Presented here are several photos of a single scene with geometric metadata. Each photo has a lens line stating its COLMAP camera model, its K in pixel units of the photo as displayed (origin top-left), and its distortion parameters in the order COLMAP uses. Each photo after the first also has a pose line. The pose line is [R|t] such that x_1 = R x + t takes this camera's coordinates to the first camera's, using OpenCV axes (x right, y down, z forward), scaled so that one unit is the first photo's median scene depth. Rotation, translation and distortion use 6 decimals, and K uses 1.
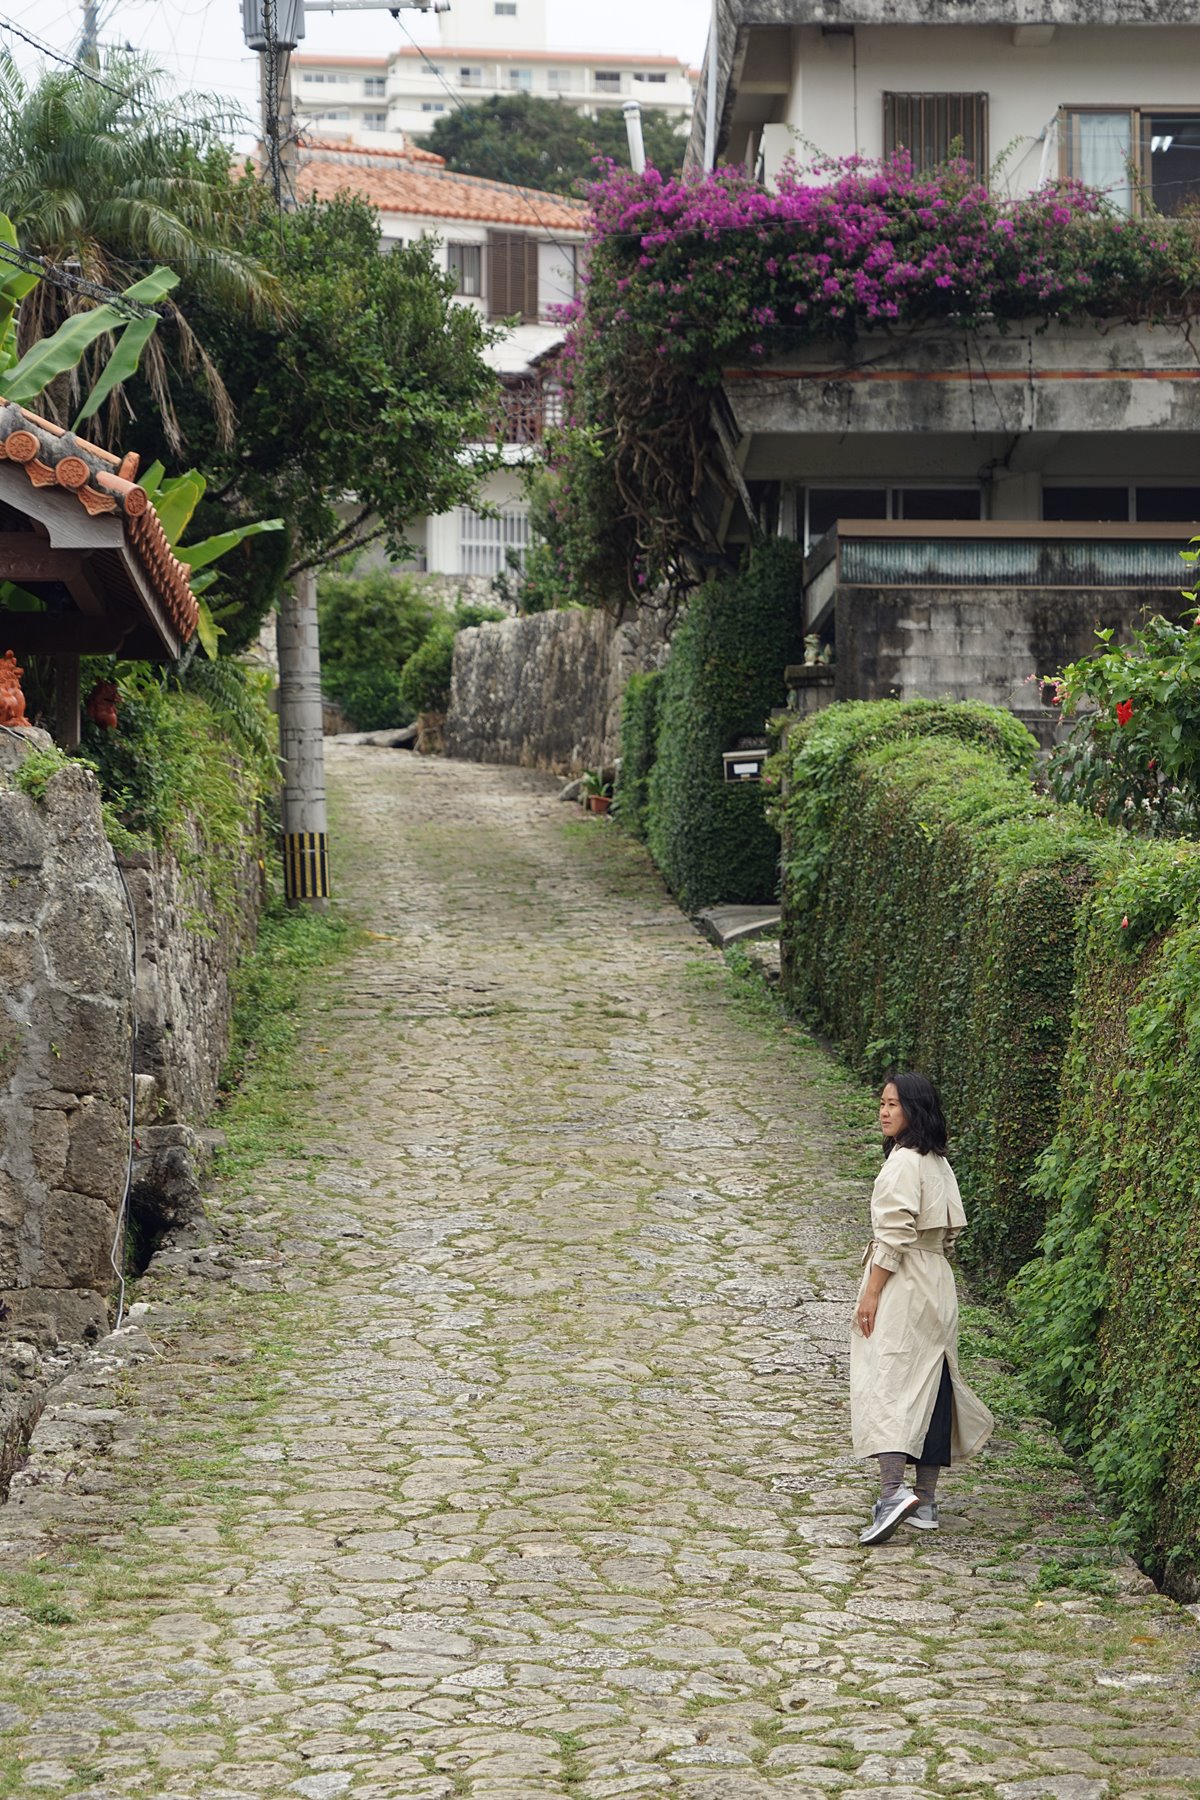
lens RADIAL K [[5750.1, 0, 572.6], [0, 5750.1, 902.7], [0, 0, 1]] dist [-0.102770, 0.997520]
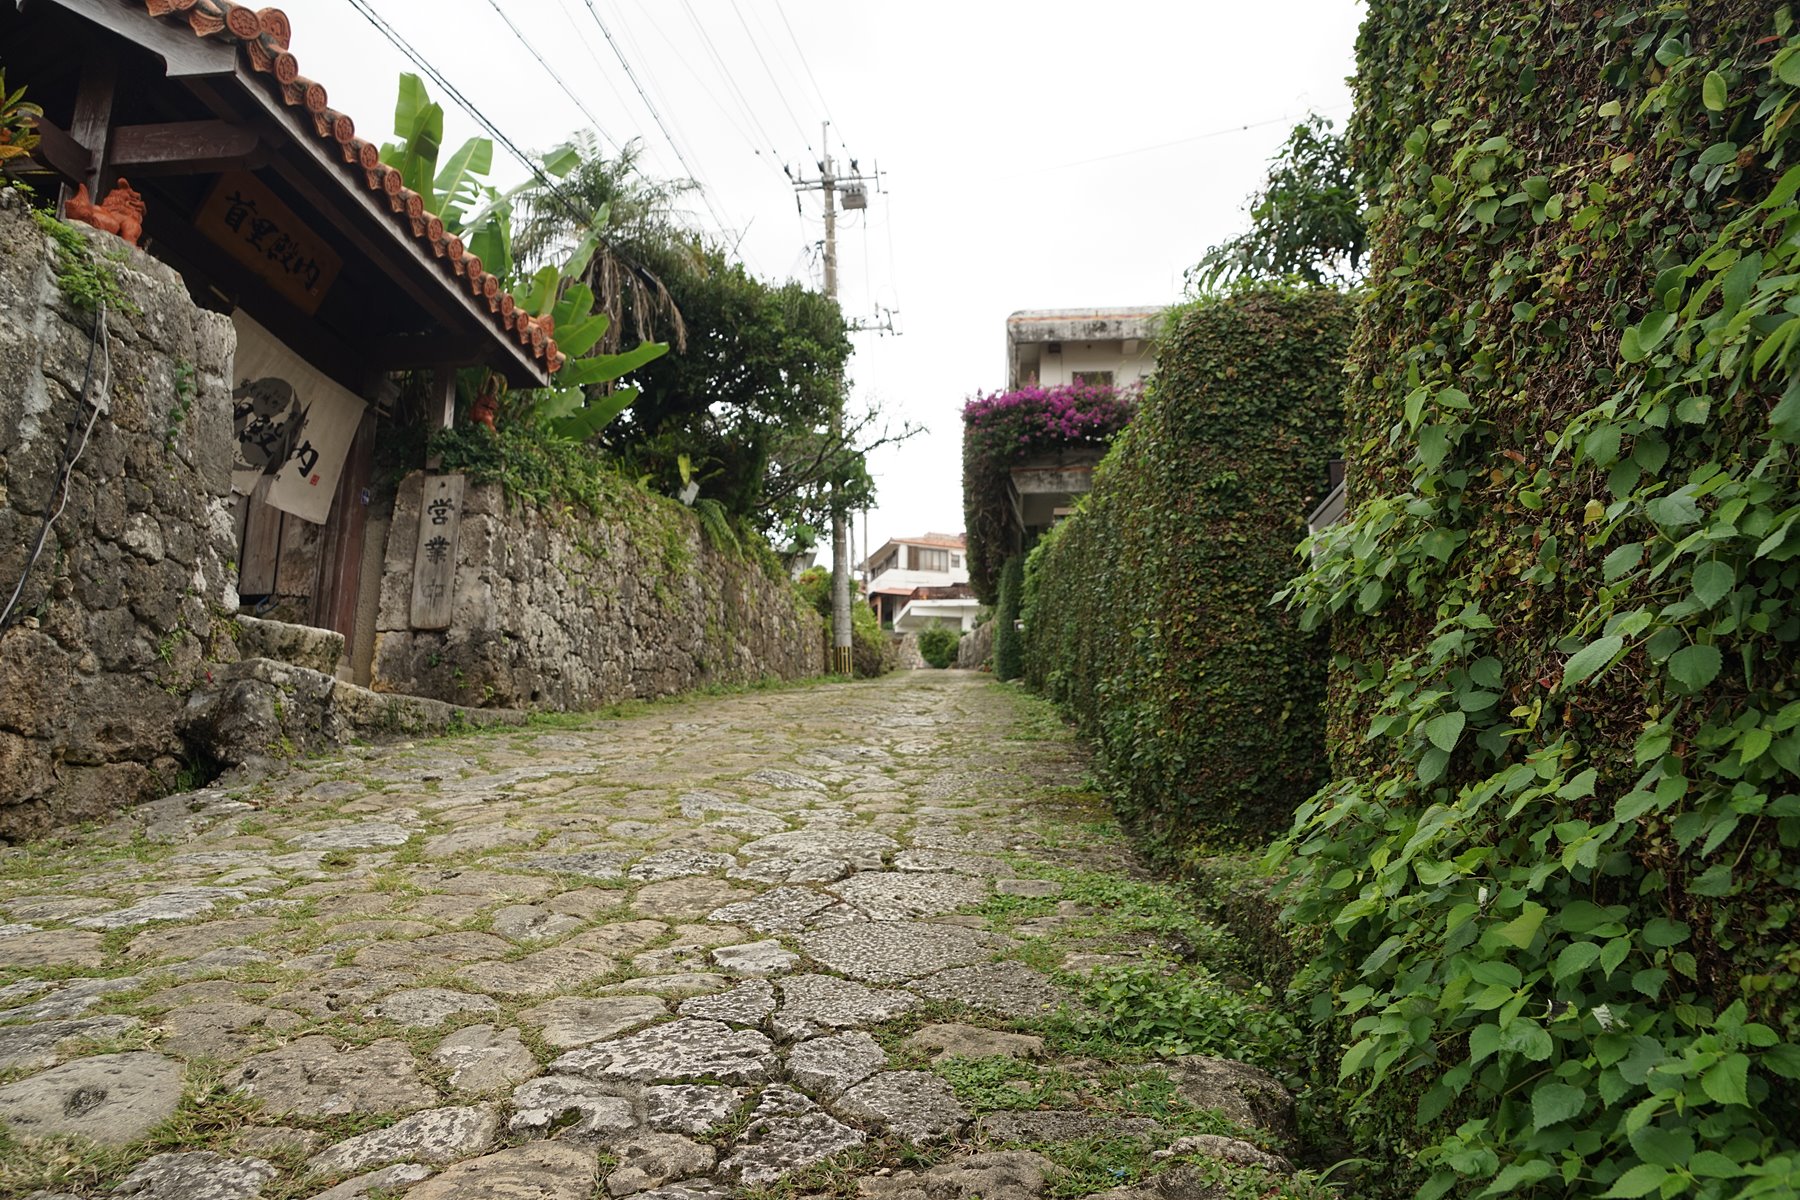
lens RADIAL K [[1186.4, 0, 900.0], [0, 1186.4, 600.0], [0, 0, 1]] dist [-0.030917, 0.004610]
pose [[0.994288, -0.015400, -0.105618, 0.056213], [0.002078, 0.992142, -0.125097, 0.054735], [0.106714, 0.124163, 0.986507, 0.843644]]
